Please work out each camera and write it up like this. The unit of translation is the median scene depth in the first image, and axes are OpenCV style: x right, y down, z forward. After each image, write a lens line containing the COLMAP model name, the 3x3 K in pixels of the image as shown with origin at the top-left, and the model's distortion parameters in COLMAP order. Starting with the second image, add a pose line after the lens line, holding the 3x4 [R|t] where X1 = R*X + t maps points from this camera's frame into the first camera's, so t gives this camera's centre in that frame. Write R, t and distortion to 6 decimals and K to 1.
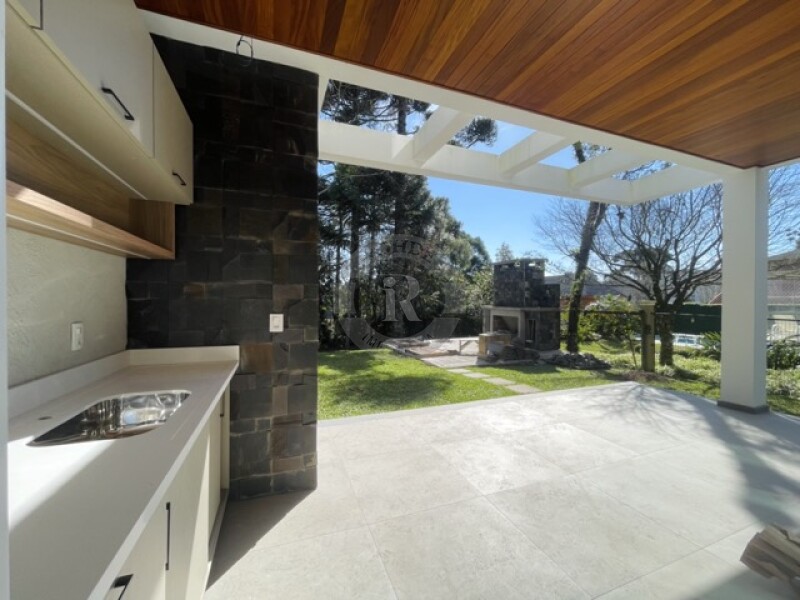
lens RADIAL K [[325.5, 0, 400.1], [0, 325.5, 300.6], [0, 0, 1]] dist [0.000139, 0.000176]
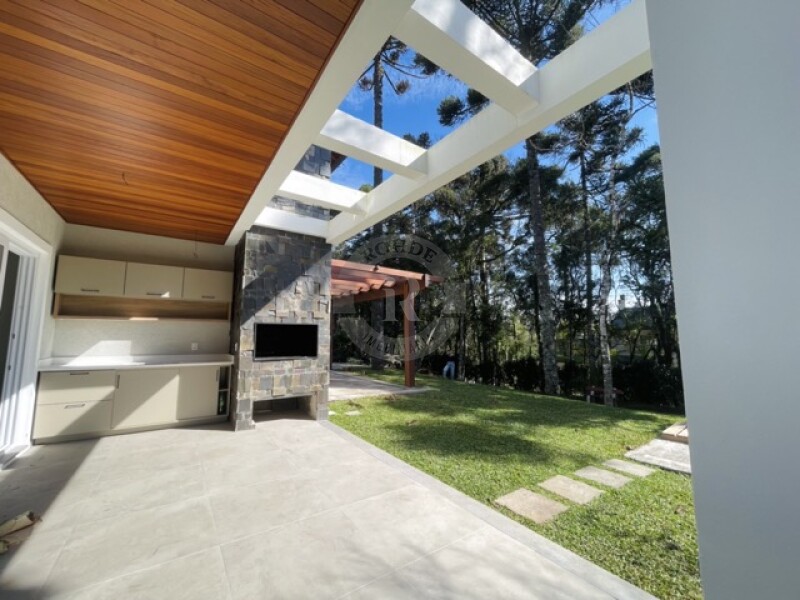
lens RADIAL K [[325.5, 0, 400.1], [0, 325.5, 300.6], [0, 0, 1]] dist [0.000139, 0.000176]
pose [[0.238328, -0.105638, -0.965422, 1.117028], [-0.000012, 0.994066, -0.108776, -0.003842], [0.971185, 0.025936, 0.236912, 0.854464]]
